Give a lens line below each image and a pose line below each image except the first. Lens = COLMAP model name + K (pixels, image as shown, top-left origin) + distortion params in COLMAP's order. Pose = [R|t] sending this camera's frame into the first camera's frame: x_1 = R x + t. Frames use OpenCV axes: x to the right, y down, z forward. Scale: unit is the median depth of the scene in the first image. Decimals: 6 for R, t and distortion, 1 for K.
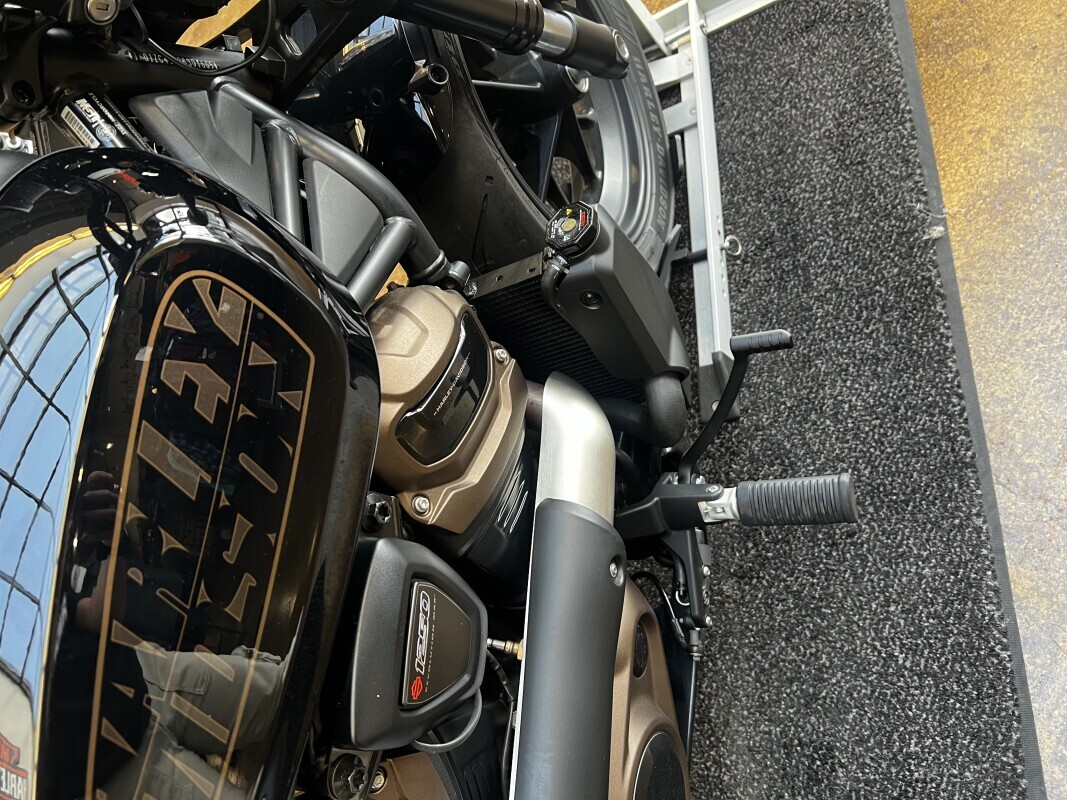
lens RADIAL K [[805.6, 0, 532.0], [0, 805.6, 408.0], [0, 0, 1]] dist [0.040195, -0.052054]
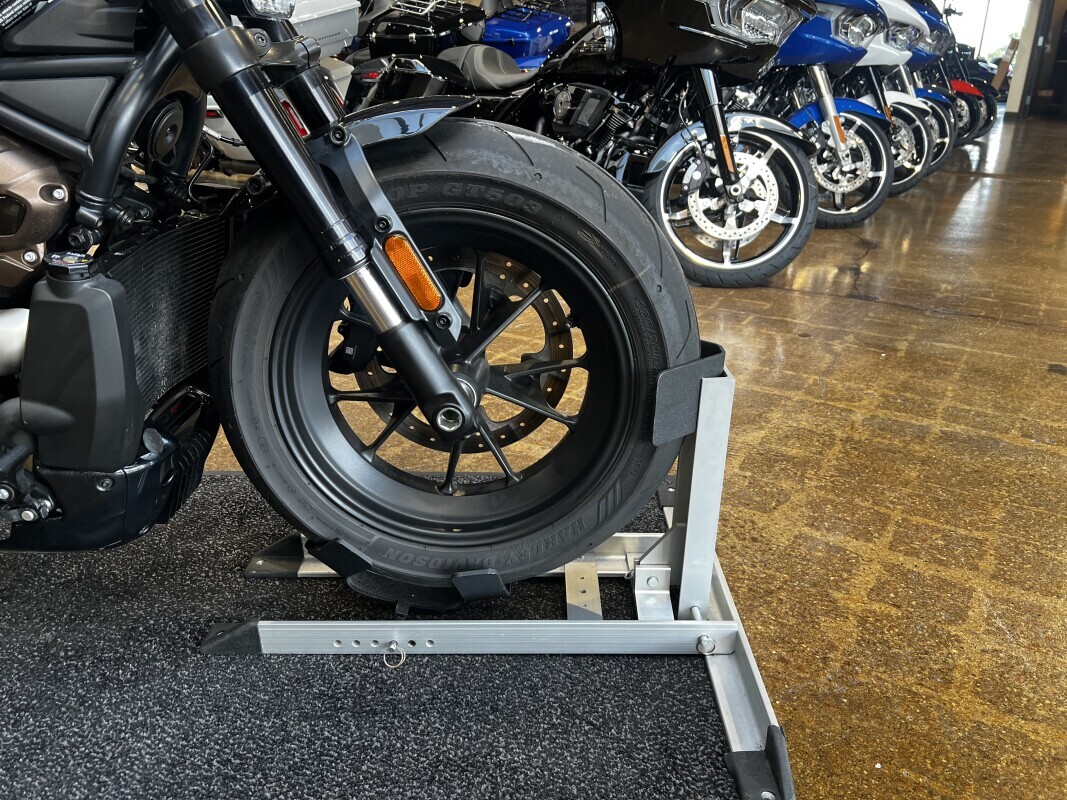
lens RADIAL K [[805.6, 0, 528.5], [0, 805.6, 404.5], [0, 0, 1]] dist [0.040195, -0.052054]
pose [[0.005395, 0.864259, -0.503018, 0.685636], [-0.938436, 0.178129, 0.295987, -0.980568], [0.345411, 0.470453, 0.812013, 0.275744]]
